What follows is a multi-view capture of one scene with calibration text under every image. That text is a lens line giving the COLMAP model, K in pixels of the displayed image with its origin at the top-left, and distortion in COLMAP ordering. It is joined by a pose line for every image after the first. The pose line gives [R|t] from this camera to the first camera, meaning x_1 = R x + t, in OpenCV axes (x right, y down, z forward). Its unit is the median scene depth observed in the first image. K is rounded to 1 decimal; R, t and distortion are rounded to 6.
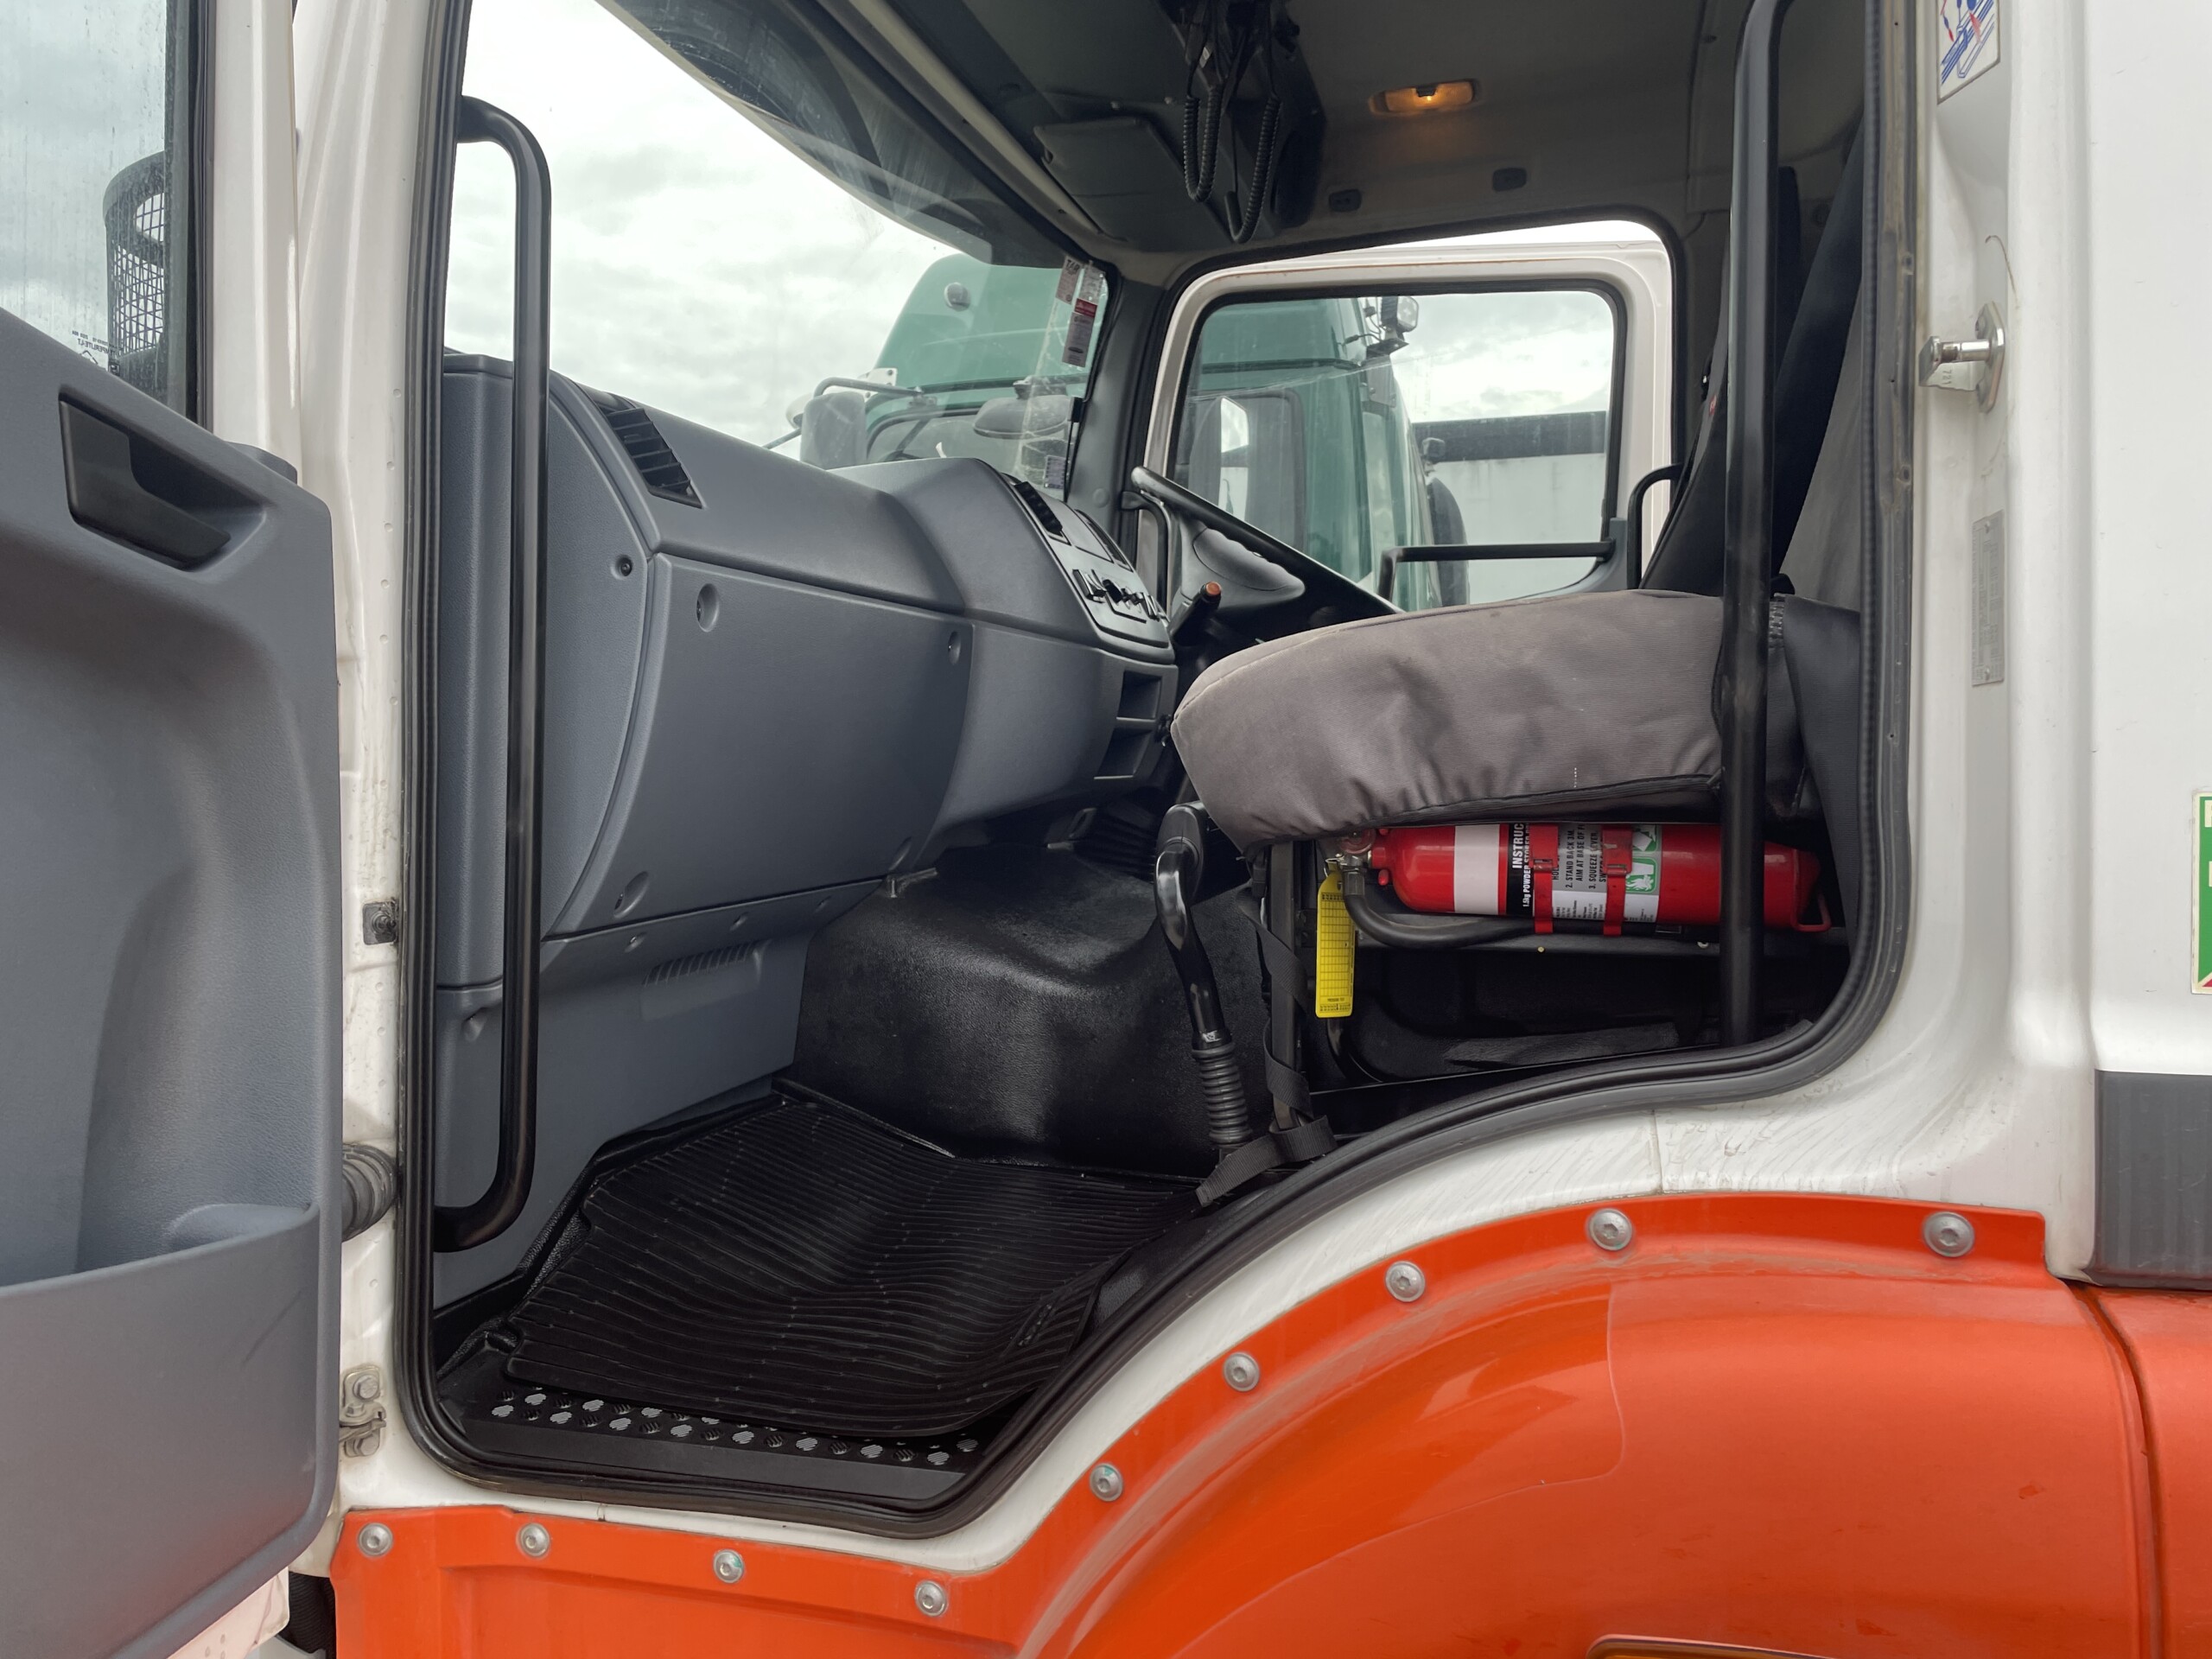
lens RADIAL K [[1679.3, 0, 1106.0], [0, 1679.3, 829.5], [0, 0, 1]] dist [0.086757, -0.119339]
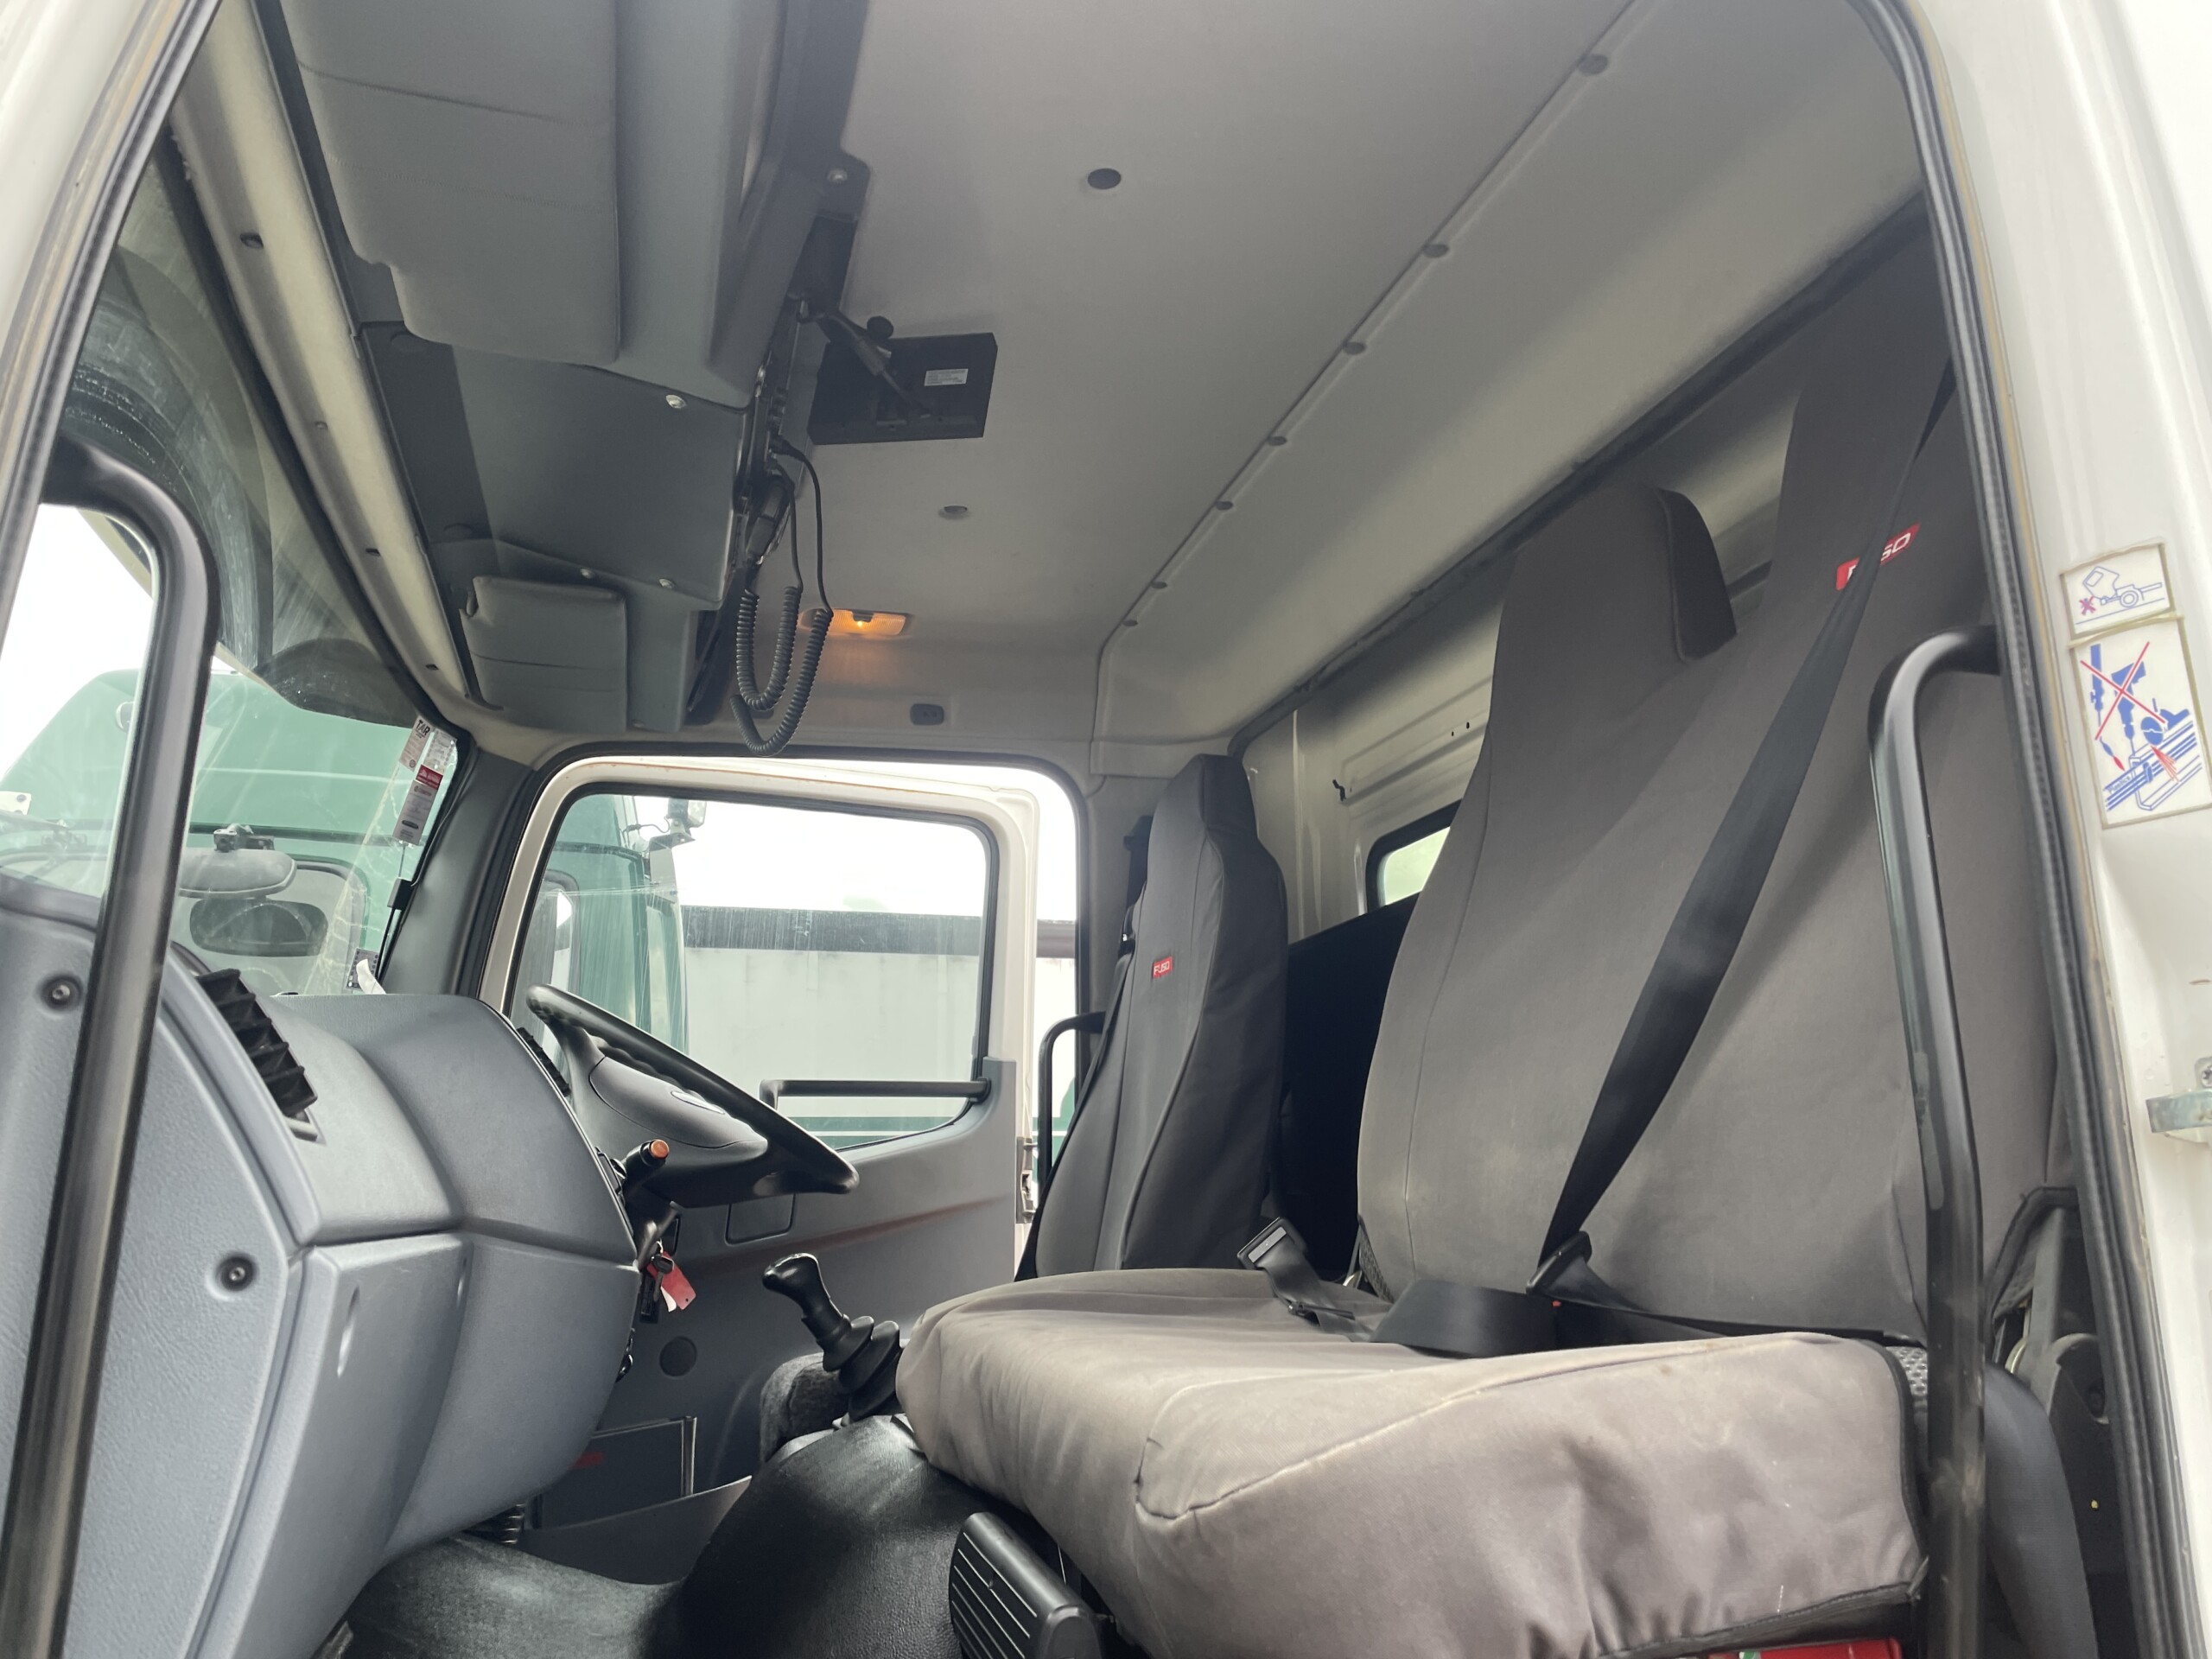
lens RADIAL K [[1679.3, 0, 1106.0], [0, 1679.3, 829.5], [0, 0, 1]] dist [0.086757, -0.119339]
pose [[0.854383, 0.115037, 0.506751, -0.149751], [0.025038, 0.964943, -0.261264, -0.063174], [-0.519041, 0.235908, 0.821550, 0.167617]]
